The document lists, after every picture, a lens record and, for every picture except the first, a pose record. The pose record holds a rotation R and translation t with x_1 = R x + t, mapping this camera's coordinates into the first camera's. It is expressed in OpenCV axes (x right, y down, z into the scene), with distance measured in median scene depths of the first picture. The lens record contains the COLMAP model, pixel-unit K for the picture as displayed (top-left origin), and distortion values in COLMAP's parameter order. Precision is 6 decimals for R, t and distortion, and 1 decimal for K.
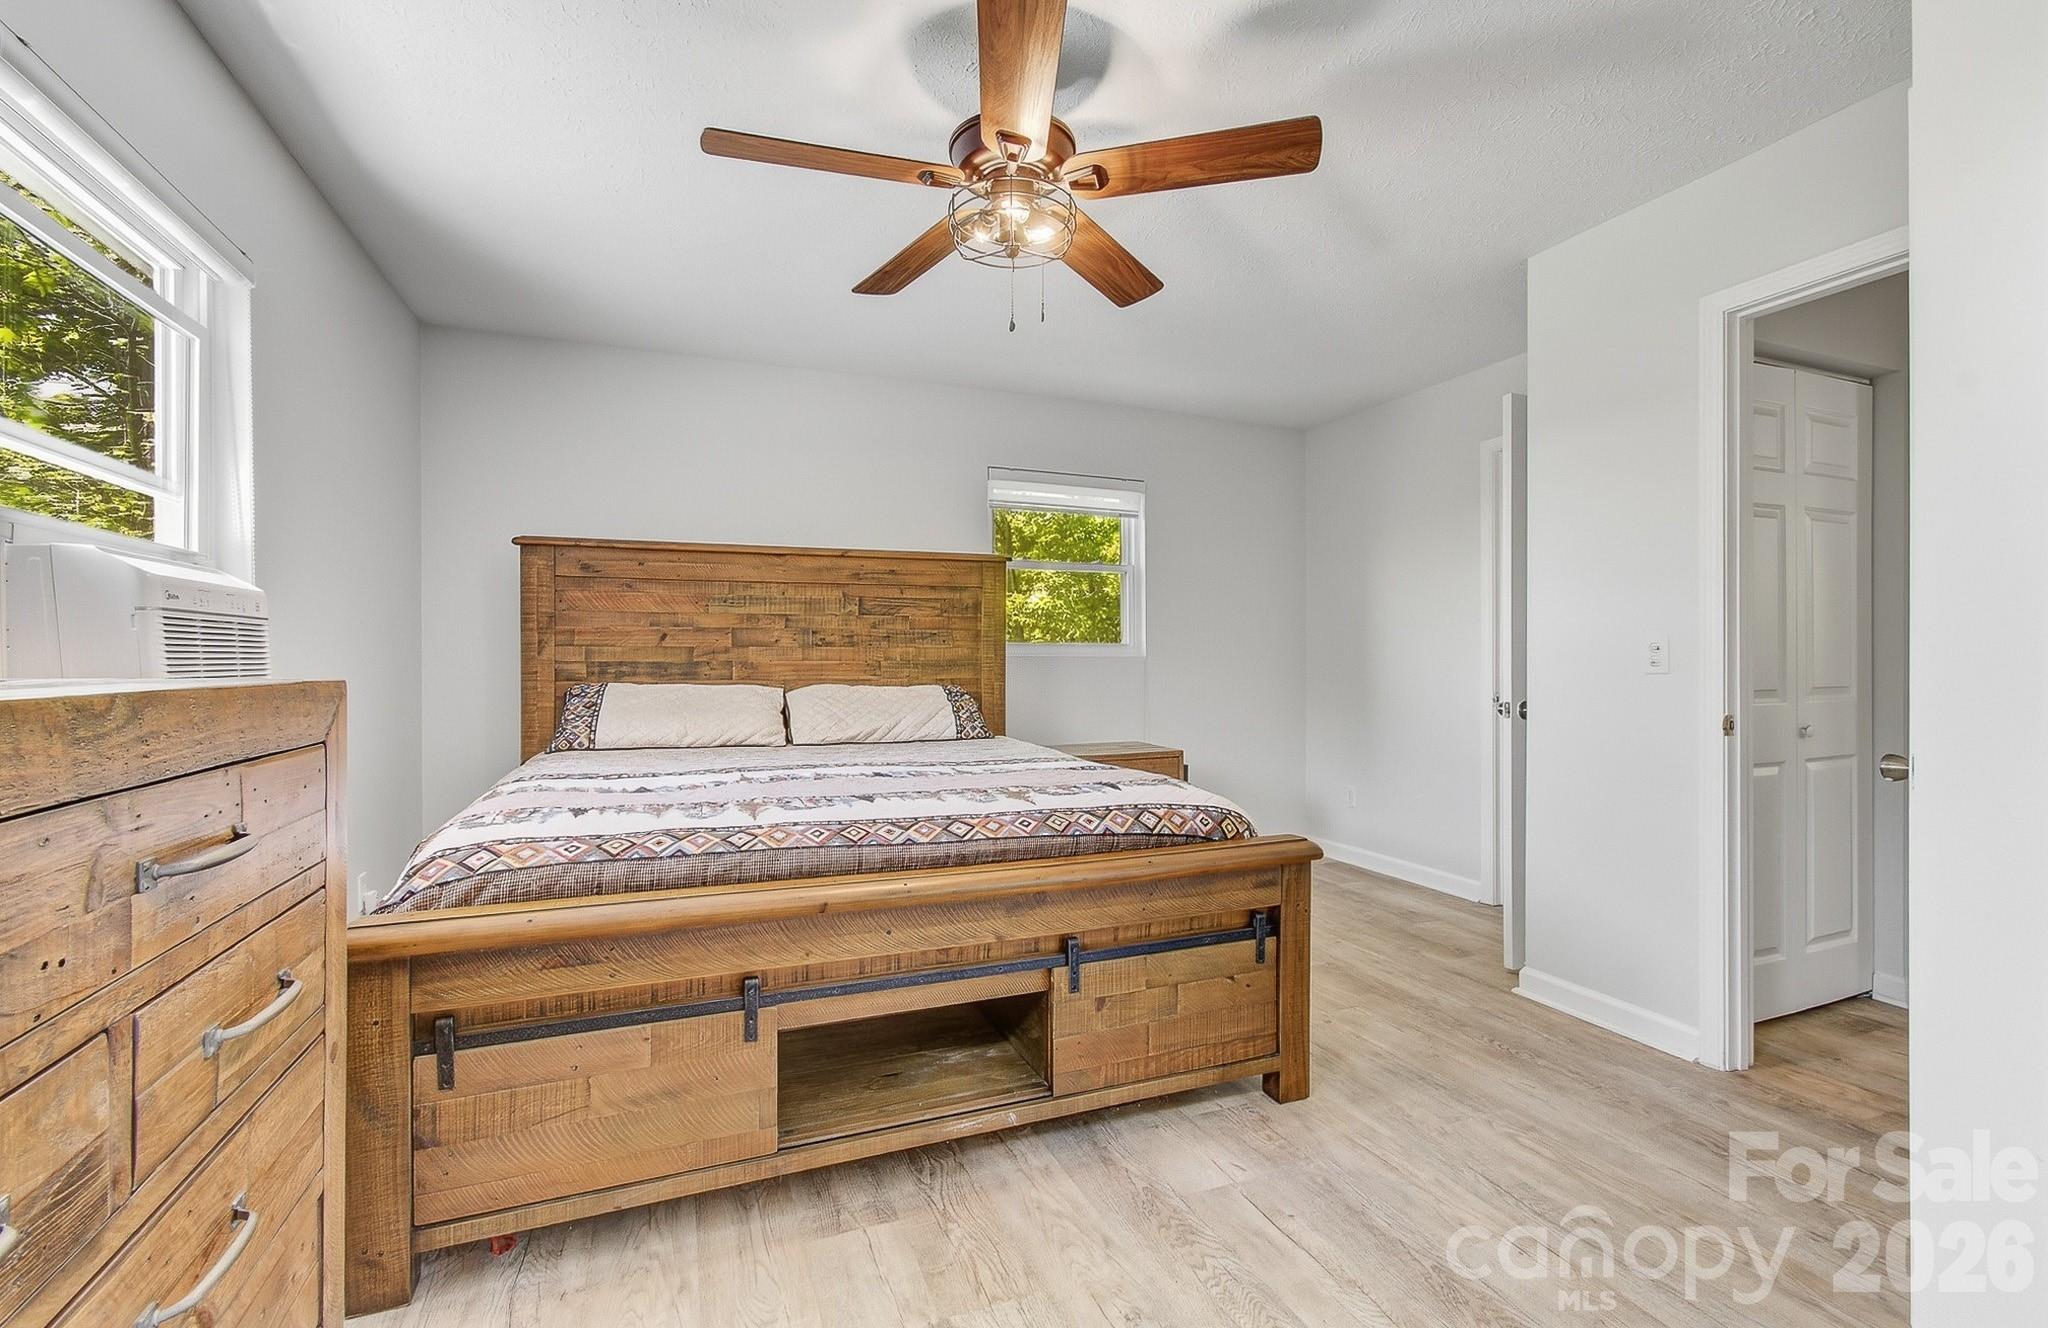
lens RADIAL K [[891.8, 0, 1028.3], [0, 891.8, 657.2], [0, 0, 1]] dist [-0.056465, 0.027248]
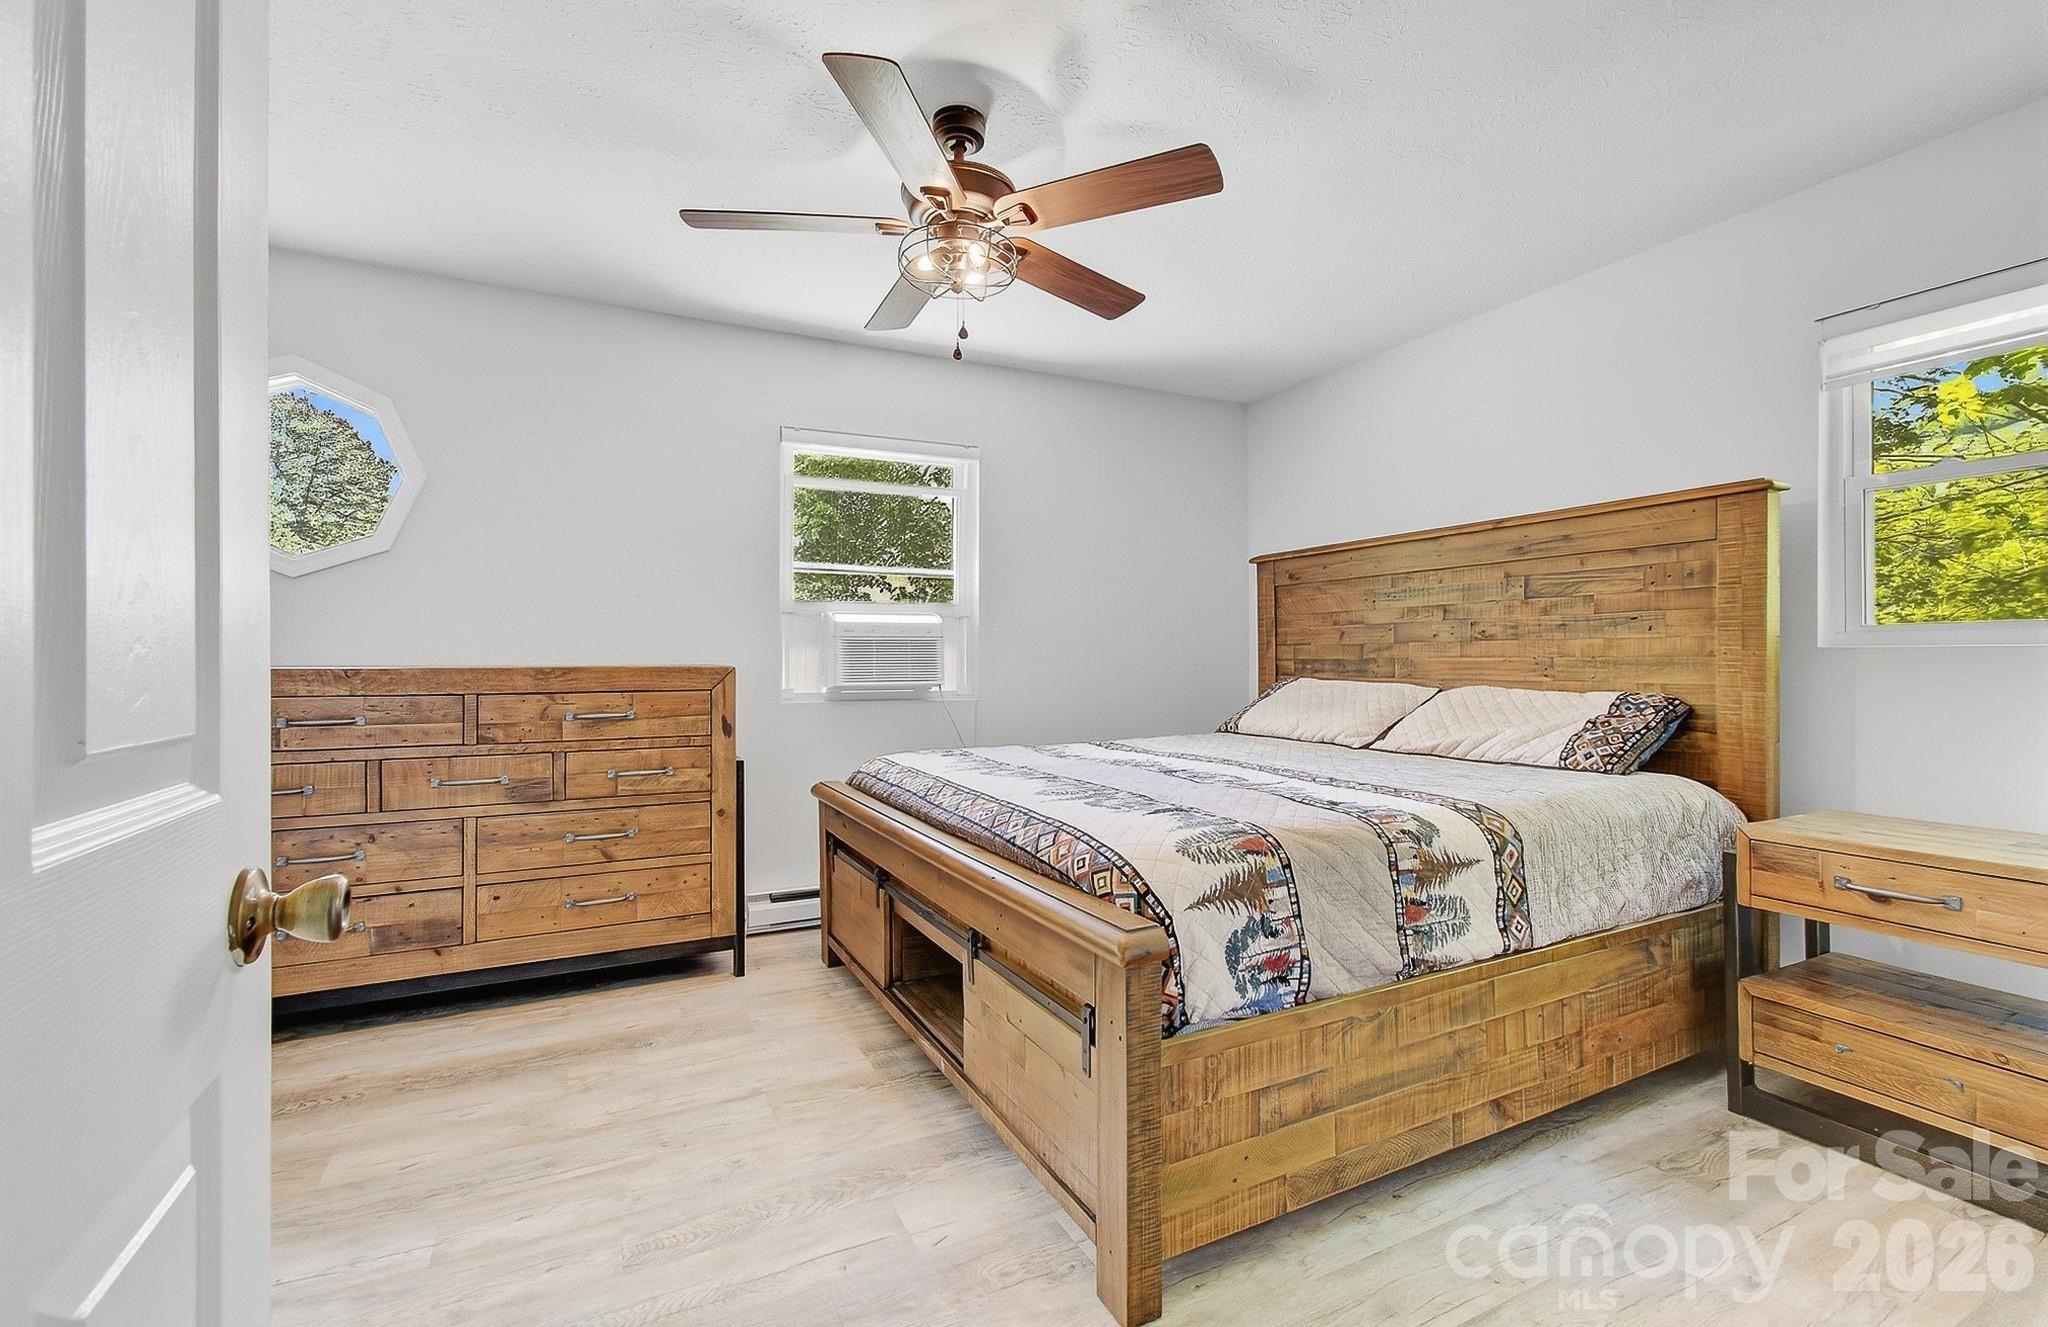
lens RADIAL K [[888.8, 0, 1025.0], [0, 888.8, 666.0], [0, 0, 1]] dist [-0.008260, 0.000096]
pose [[0.078545, 0.009787, -0.996863, 0.586622], [0.007360, 0.999919, 0.010396, 0.000055], [0.996883, -0.008153, 0.078466, 0.530649]]
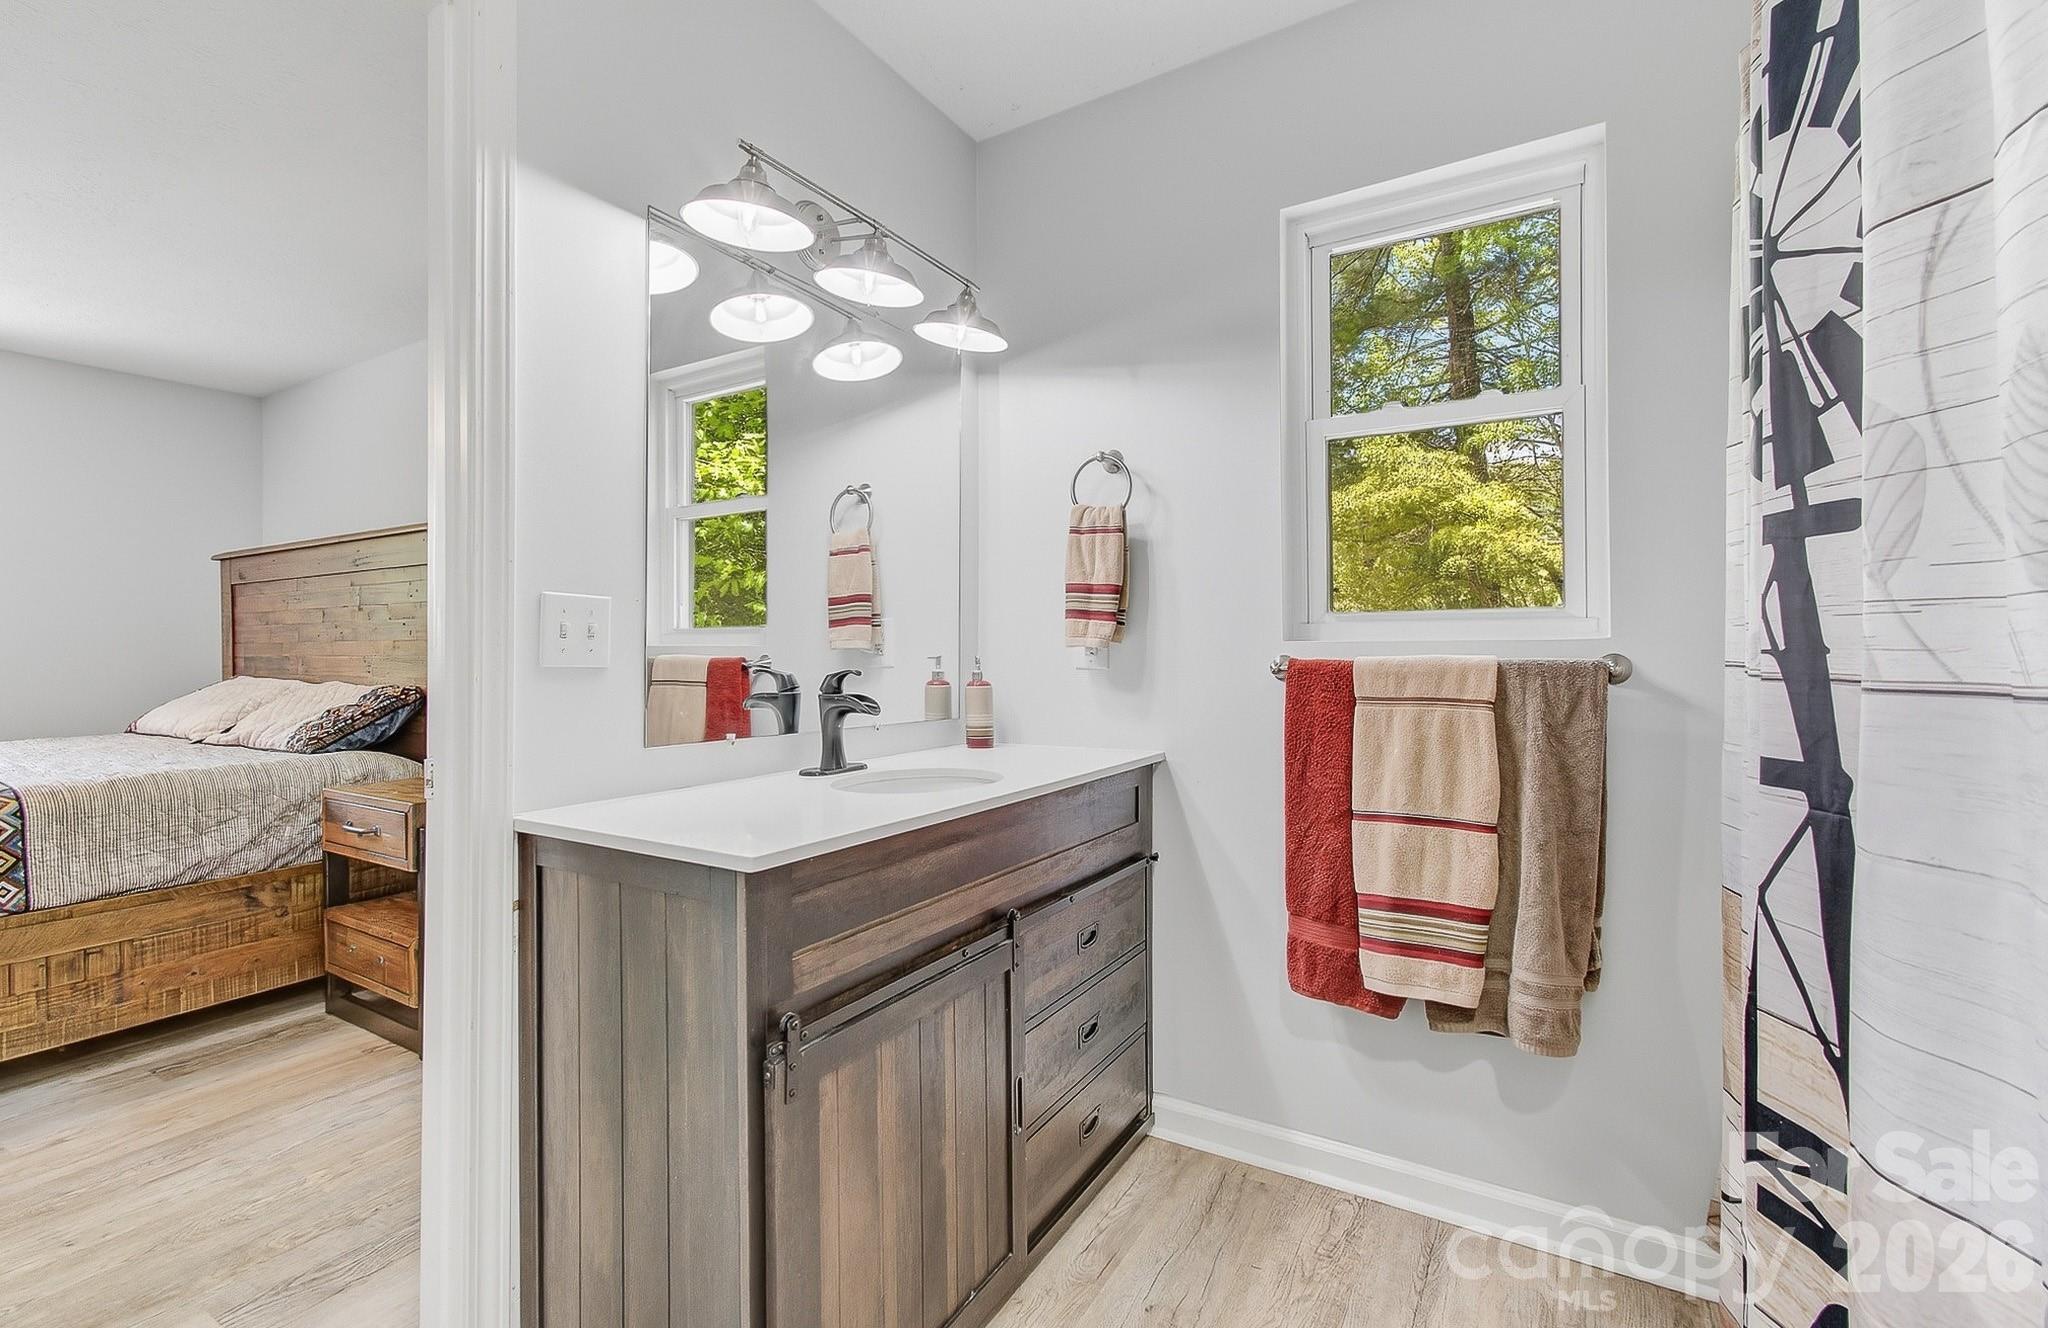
lens RADIAL K [[888.8, 0, 1025.0], [0, 888.8, 666.5], [0, 0, 1]] dist [-0.008260, 0.000096]
pose [[0.601467, 0.011575, -0.798814, 0.981242], [0.006243, 0.999796, 0.019187, 0.001432], [0.798873, -0.016527, 0.601272, 1.058989]]
